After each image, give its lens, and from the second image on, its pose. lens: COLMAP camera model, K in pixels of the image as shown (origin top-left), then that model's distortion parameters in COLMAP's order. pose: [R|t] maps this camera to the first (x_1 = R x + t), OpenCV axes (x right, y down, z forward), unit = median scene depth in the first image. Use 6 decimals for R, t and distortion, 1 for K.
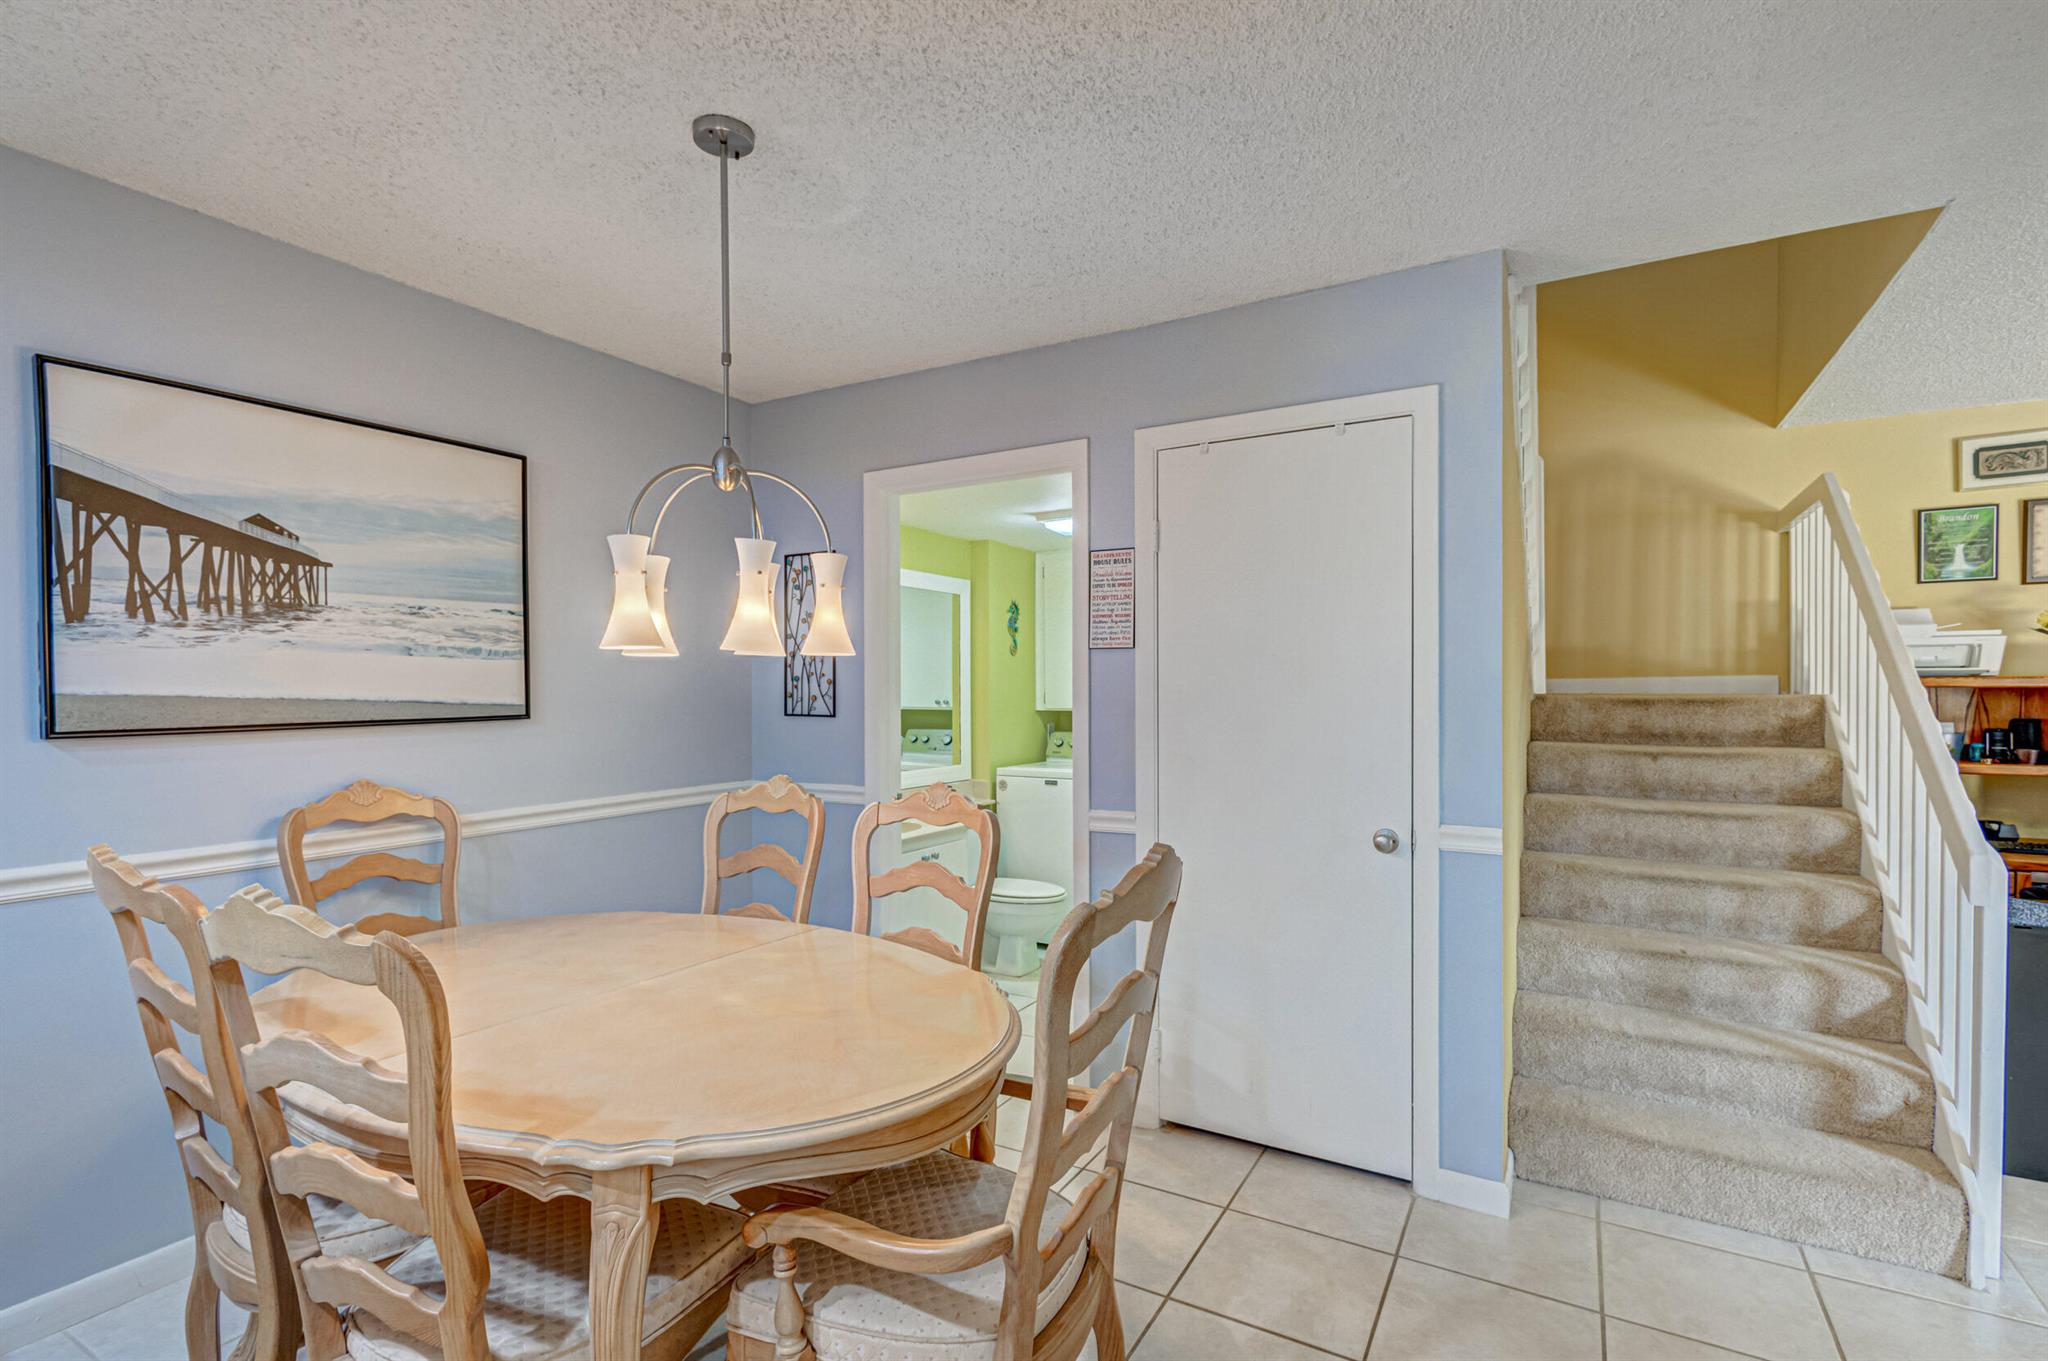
lens RADIAL K [[951.0, 0, 1030.7], [0, 951.0, 694.6], [0, 0, 1]] dist [0.015718, -0.004744]
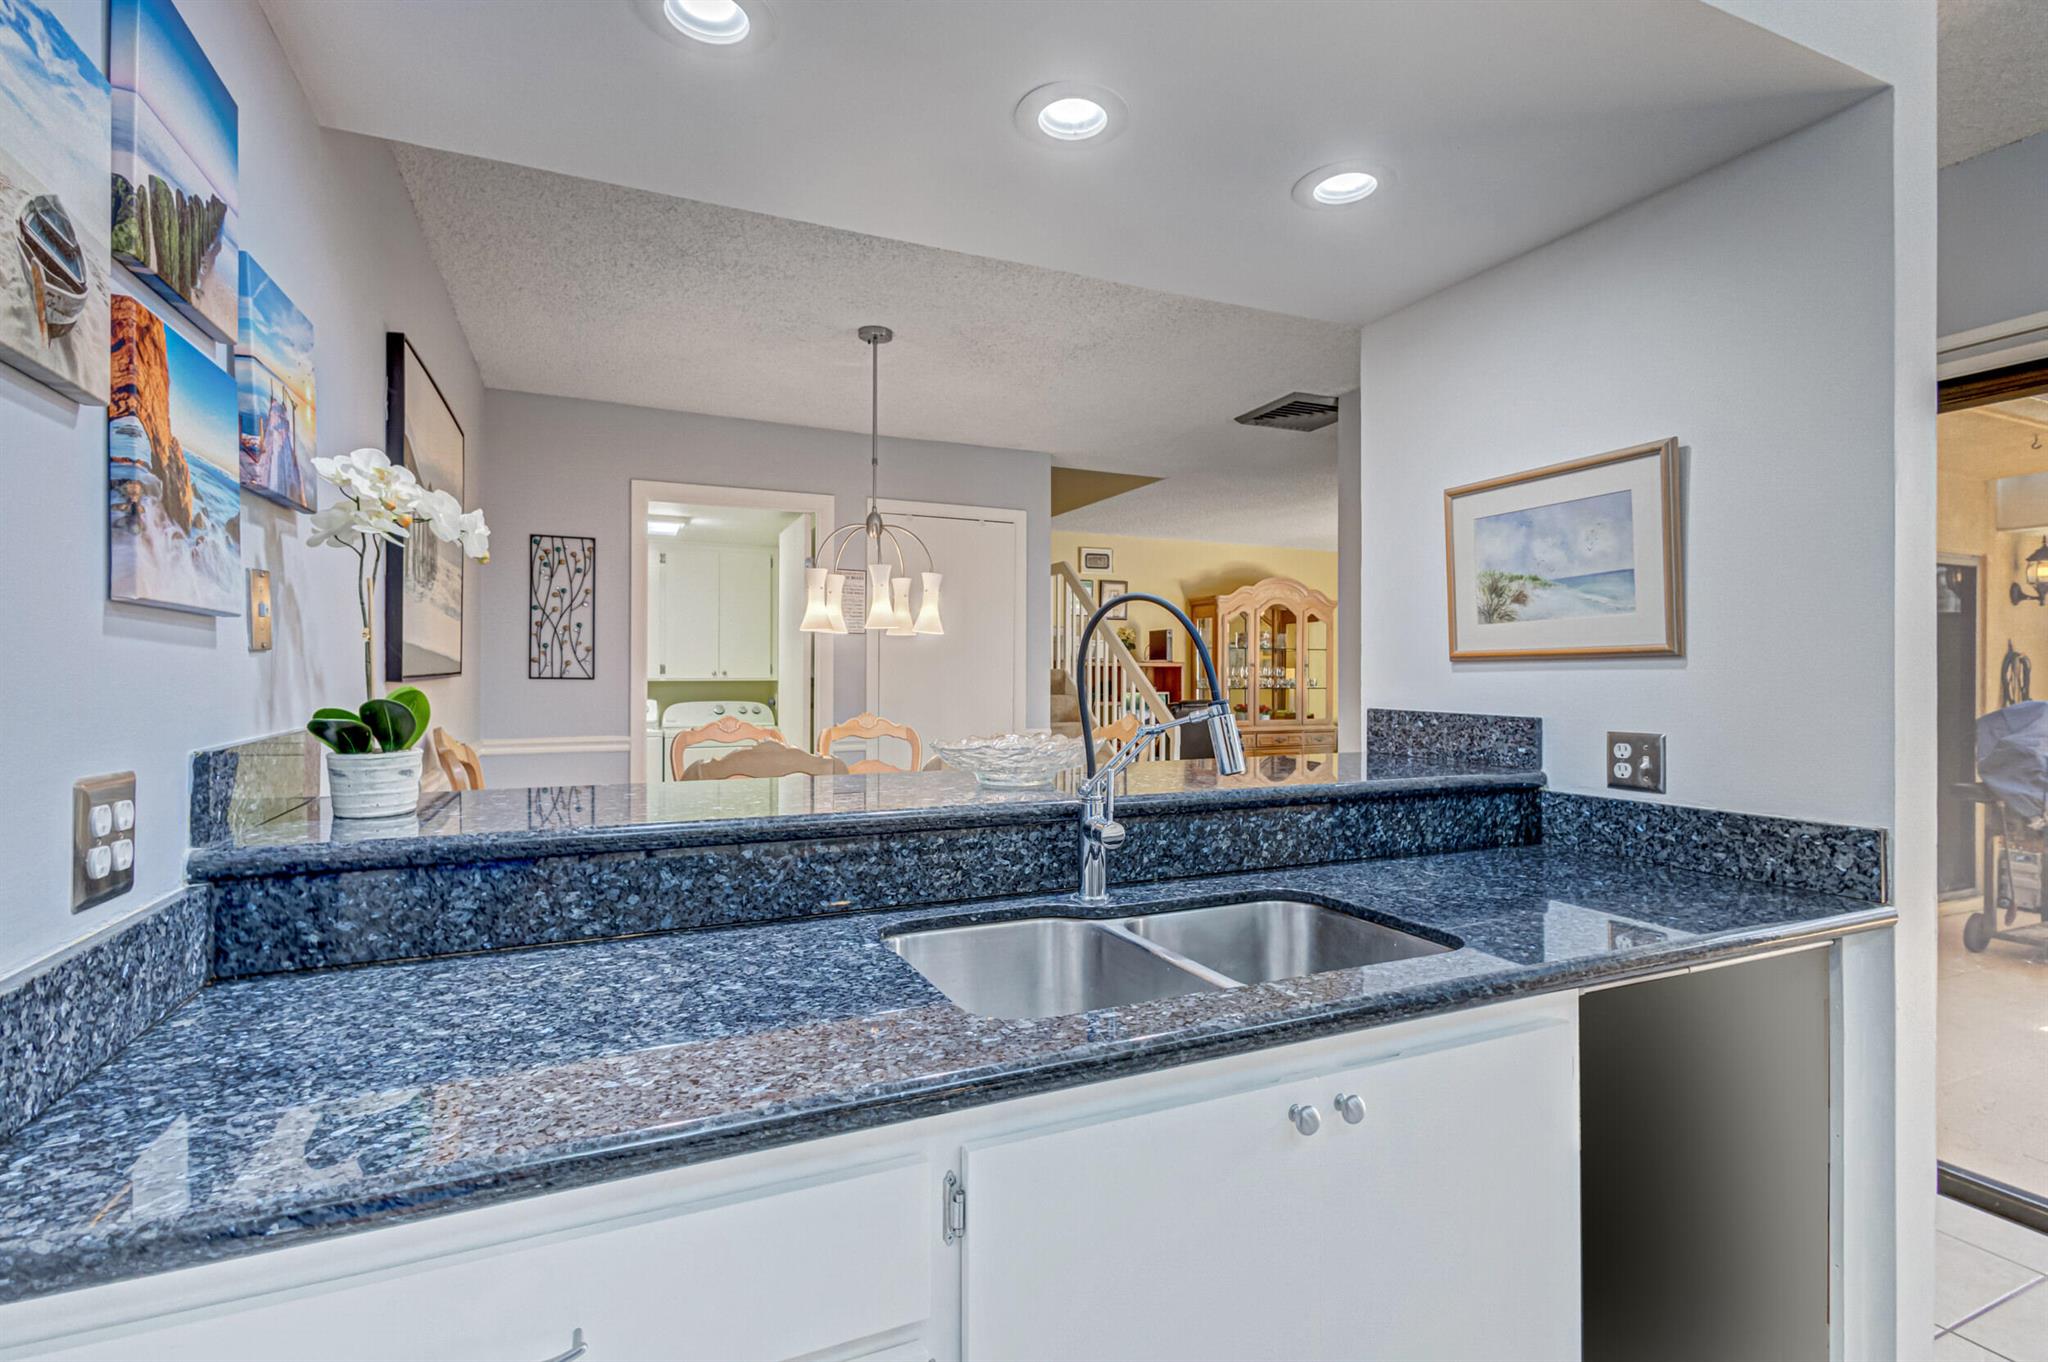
lens RADIAL K [[951.0, 0, 1022.1], [0, 951.0, 671.0], [0, 0, 1]] dist [0.015718, -0.004744]
pose [[0.591055, 0.009714, 0.806573, -0.923999], [-0.001967, 0.999942, -0.010601, 0.027606], [-0.806629, 0.004680, 0.591040, -0.138910]]
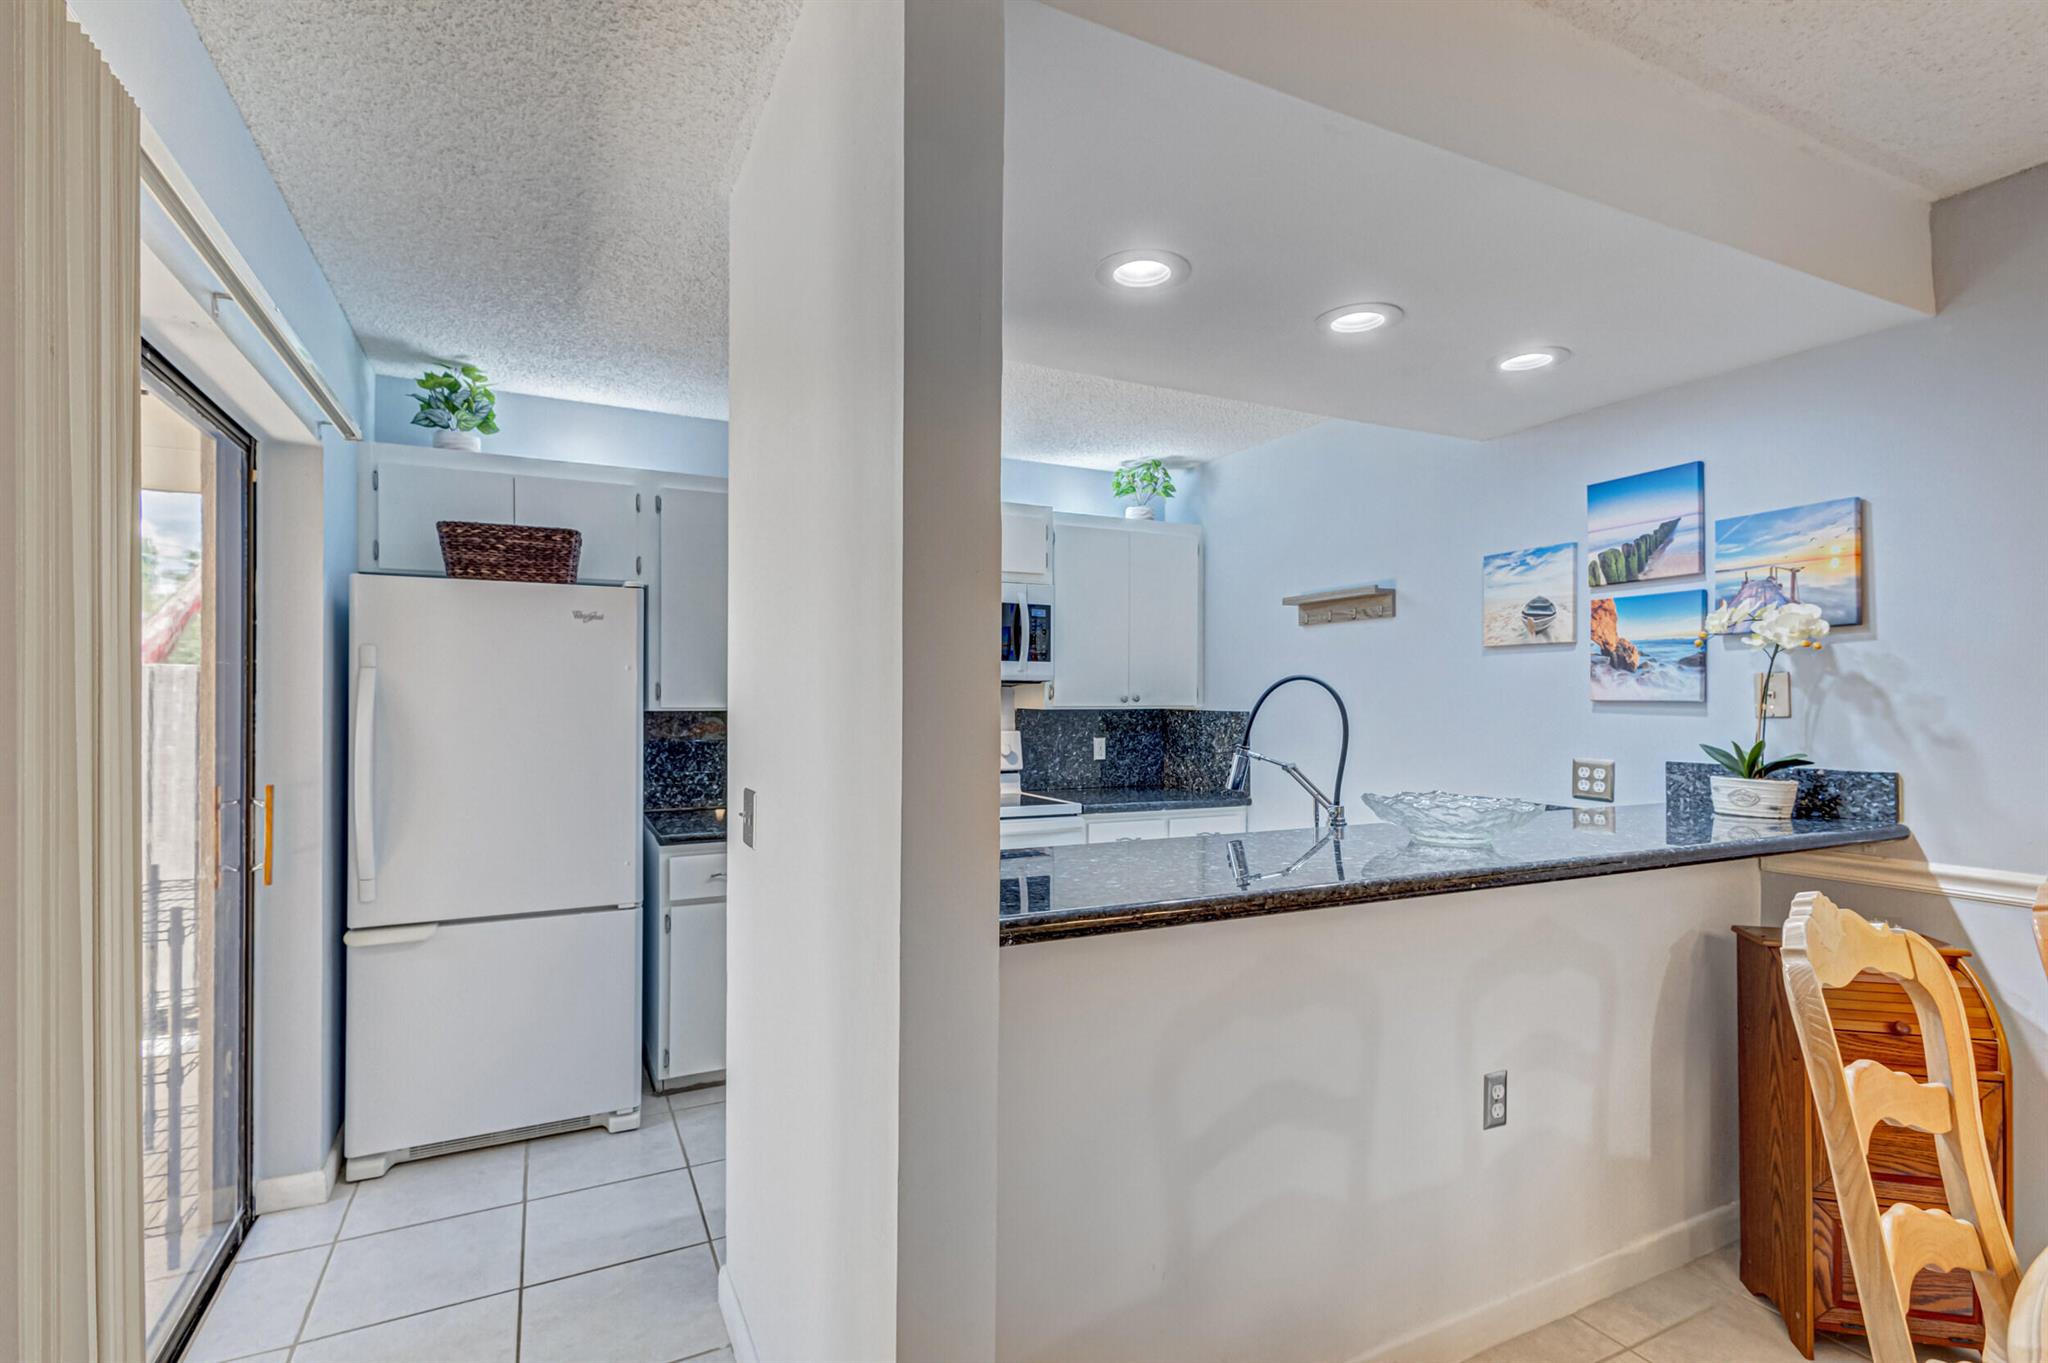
lens RADIAL K [[951.0, 0, 1023.7], [0, 951.0, 698.3], [0, 0, 1]] dist [0.015718, -0.004744]
pose [[-0.550551, 0.004441, -0.834790, 0.174834], [-0.003505, 0.999965, 0.007632, -0.004250], [0.834794, 0.007128, -0.550516, 0.304551]]
